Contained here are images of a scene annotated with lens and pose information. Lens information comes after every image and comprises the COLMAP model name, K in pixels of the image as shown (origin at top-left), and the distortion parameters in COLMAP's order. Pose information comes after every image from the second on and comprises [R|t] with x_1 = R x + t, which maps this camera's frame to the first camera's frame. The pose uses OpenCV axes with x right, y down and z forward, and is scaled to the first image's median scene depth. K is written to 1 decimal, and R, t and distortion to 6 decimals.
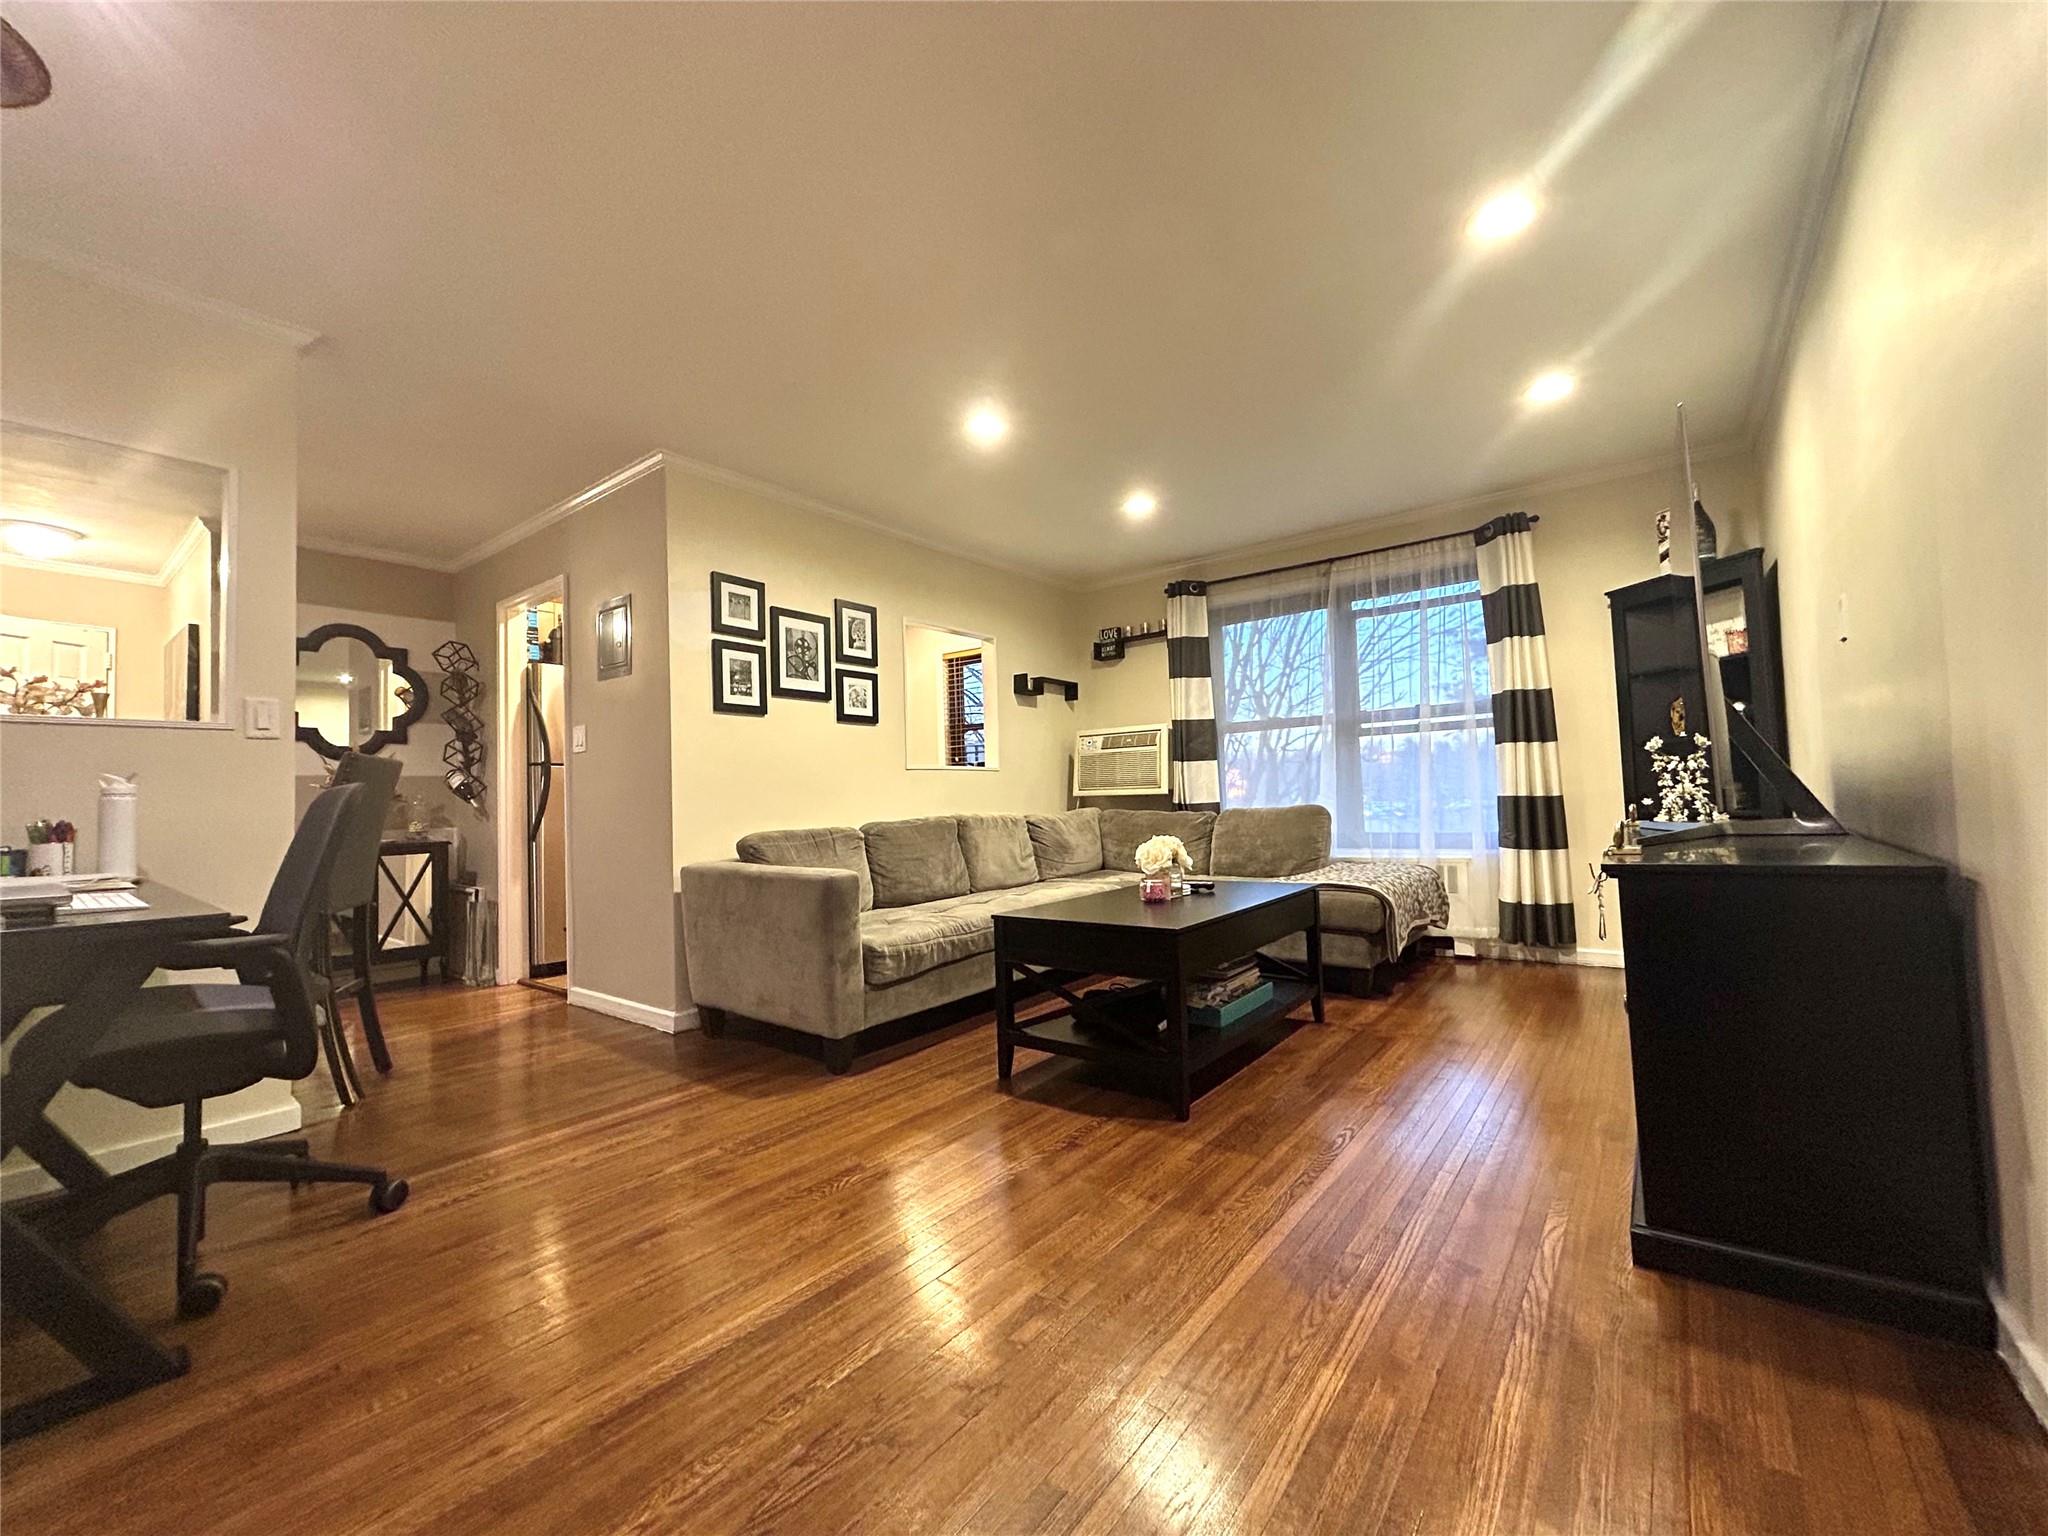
lens RADIAL K [[826.1, 0, 1017.9], [0, 826.1, 764.0], [0, 0, 1]] dist [-0.003399, 0.001150]
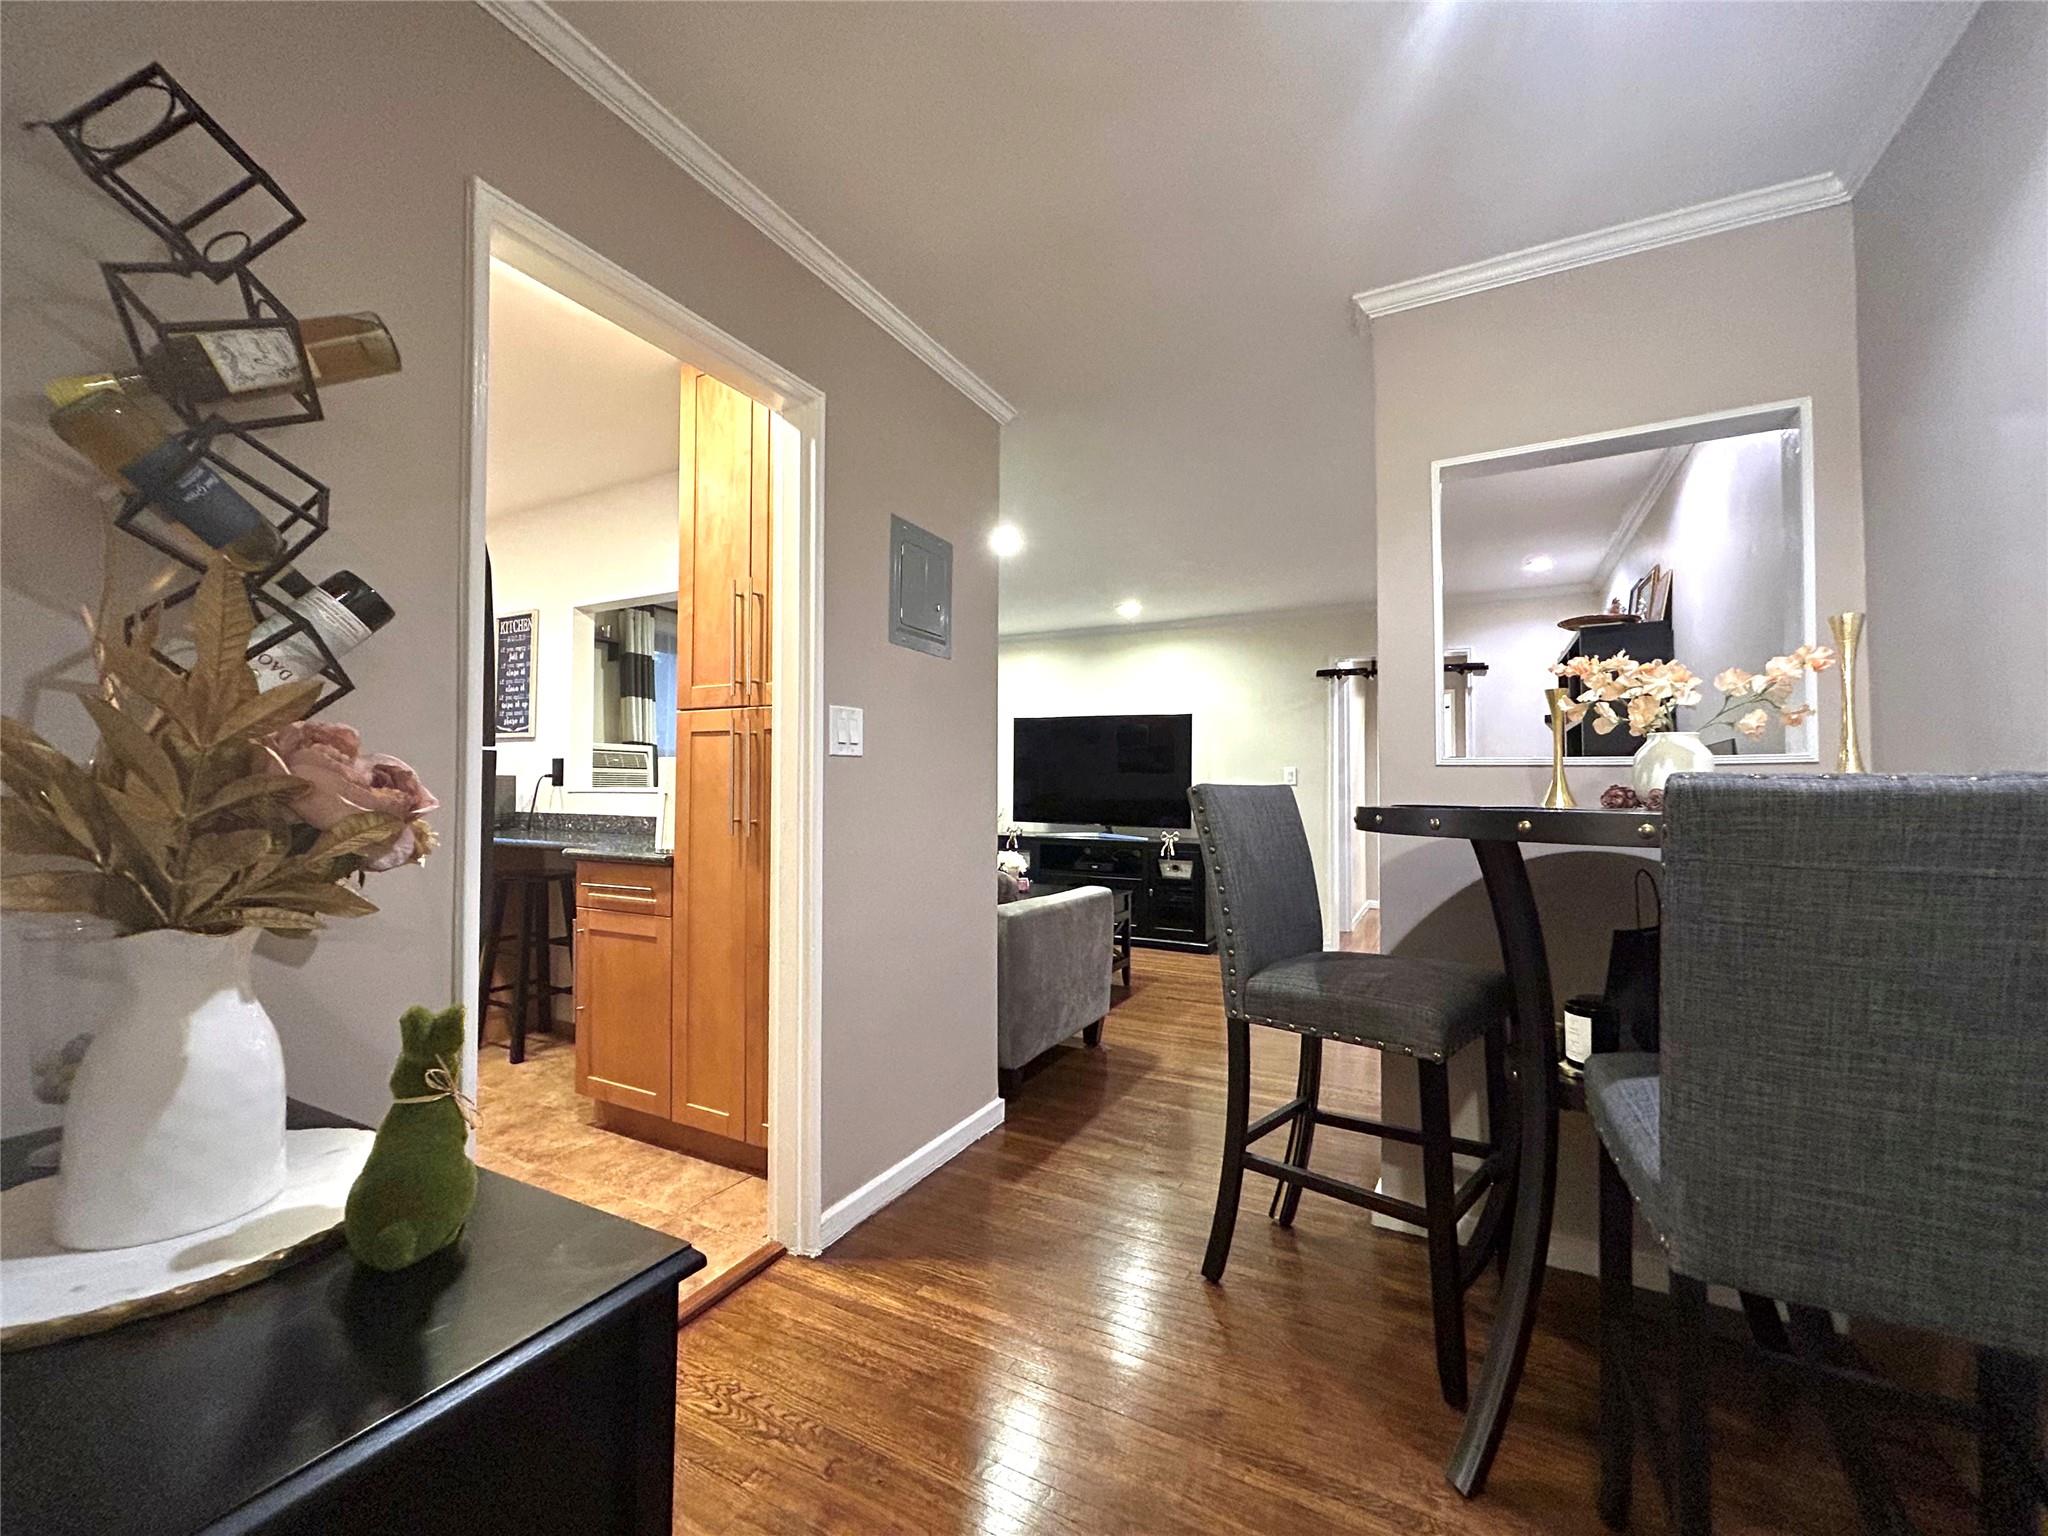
lens RADIAL K [[826.1, 0, 1018.6], [0, 826.1, 770.5], [0, 0, 1]] dist [-0.003399, 0.001150]
pose [[-0.172785, 0.051216, 0.983627, -1.026568], [-0.044484, 0.997222, -0.059738, 0.020552], [-0.983955, -0.054078, -0.170027, 0.939097]]
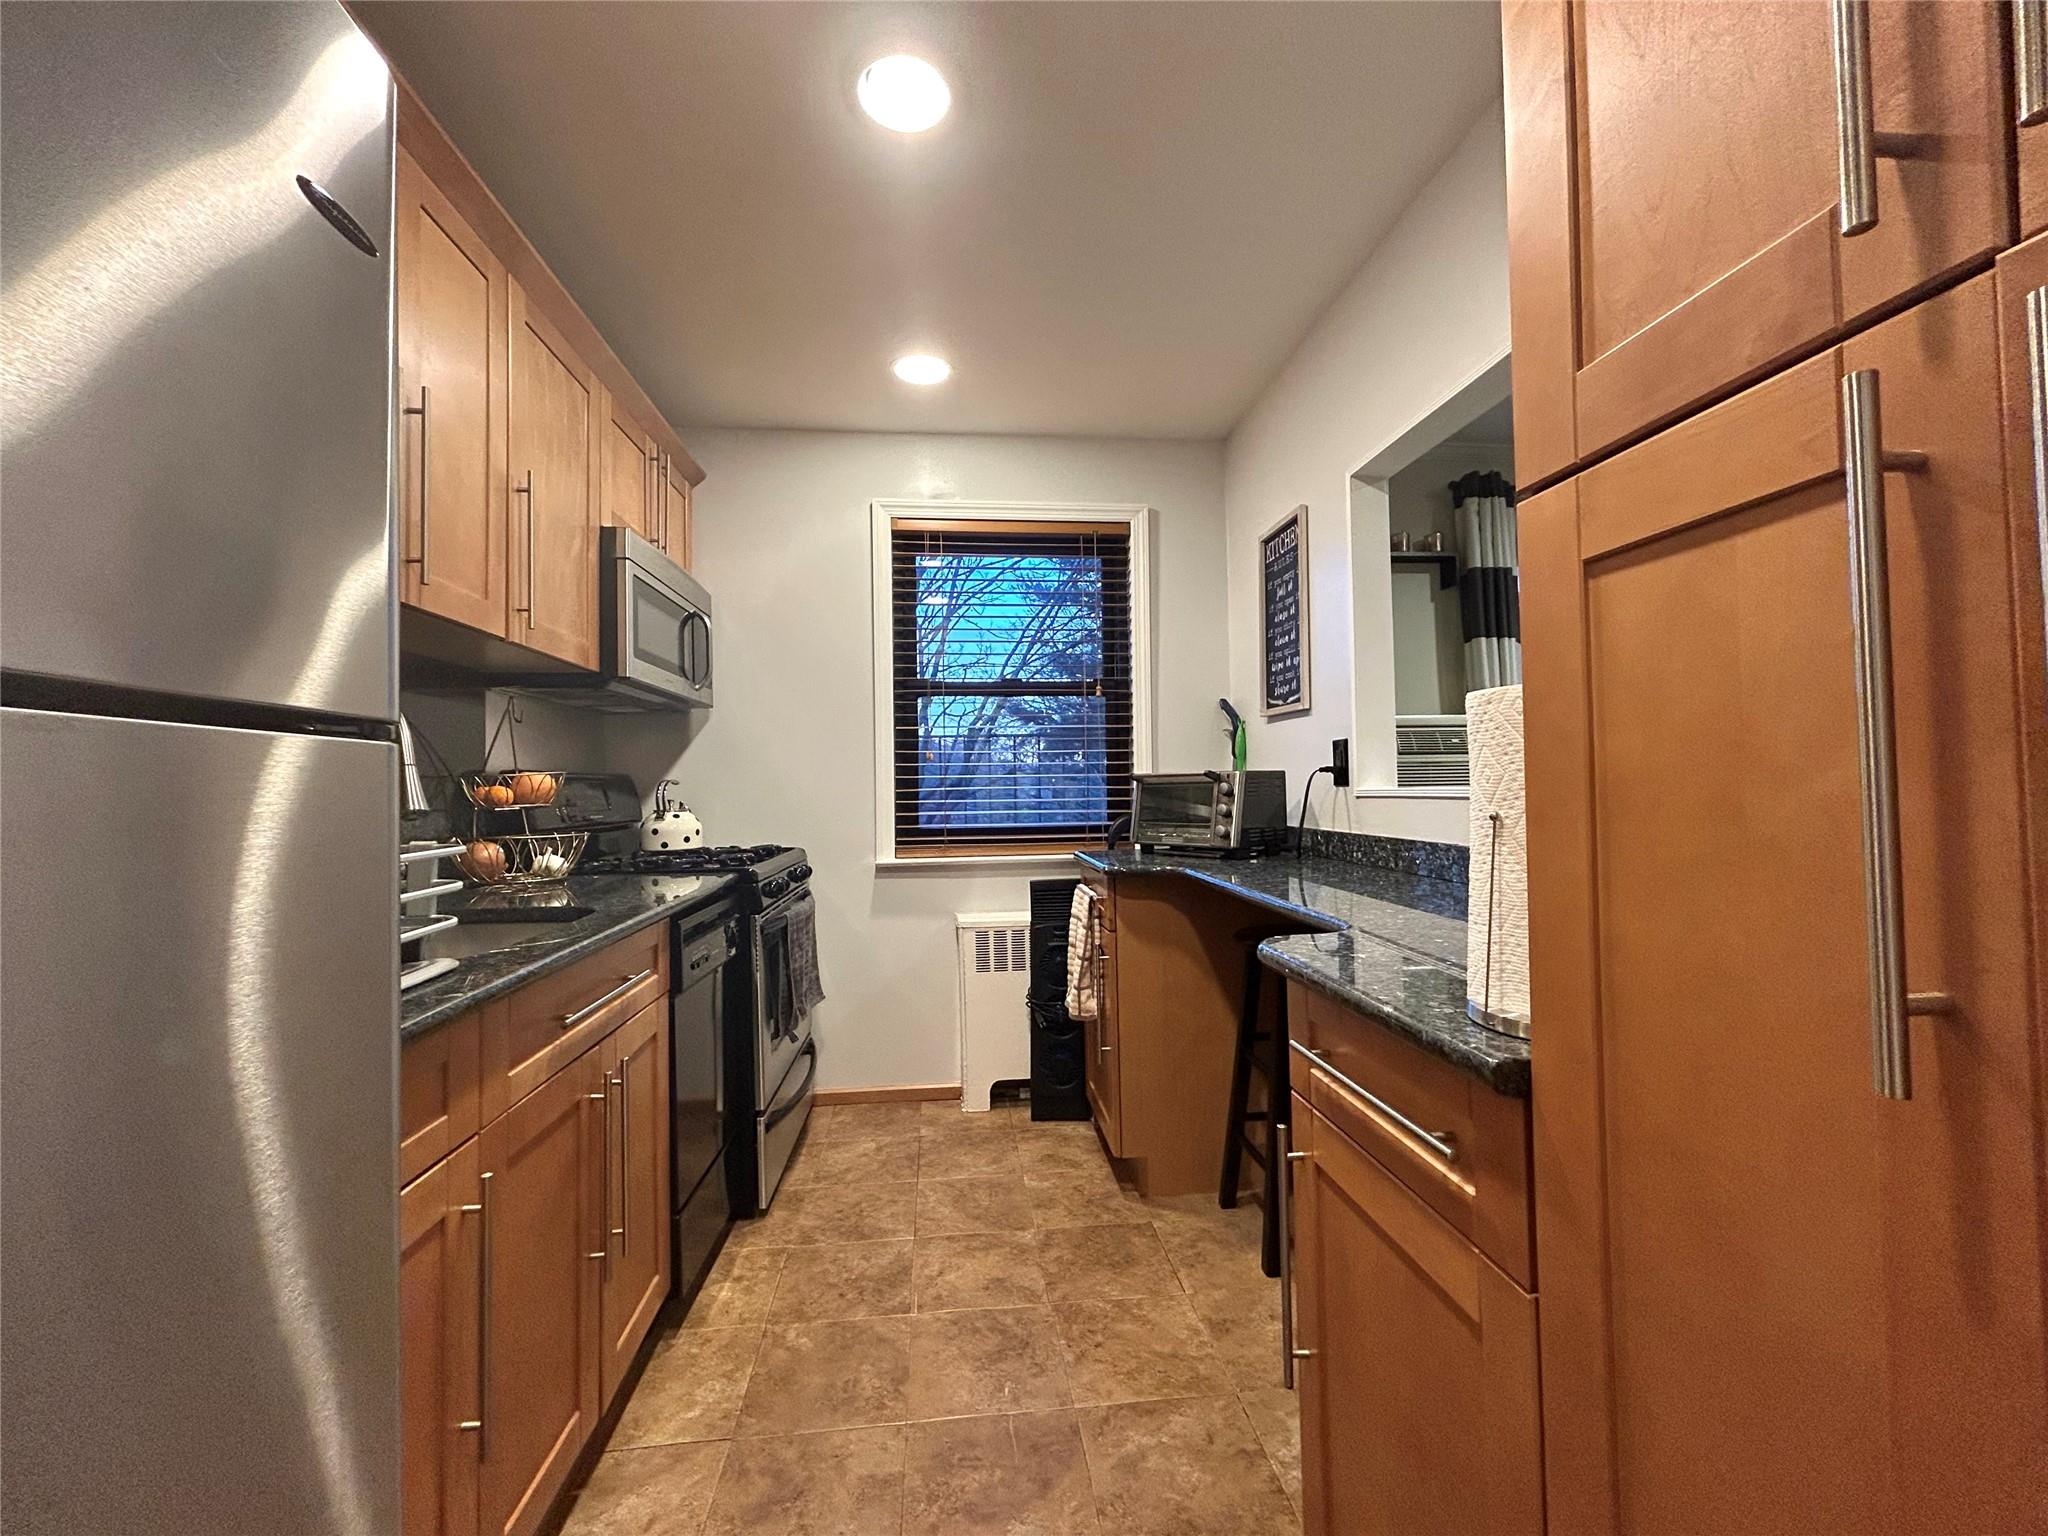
lens RADIAL K [[826.1, 0, 1018.7], [0, 826.1, 768.0], [0, 0, 1]] dist [-0.003399, 0.001150]
pose [[0.727819, 0.035090, 0.684871, -0.566586], [-0.036360, 0.999260, -0.012557, 0.008374], [-0.684805, -0.015762, 0.728556, 1.034487]]
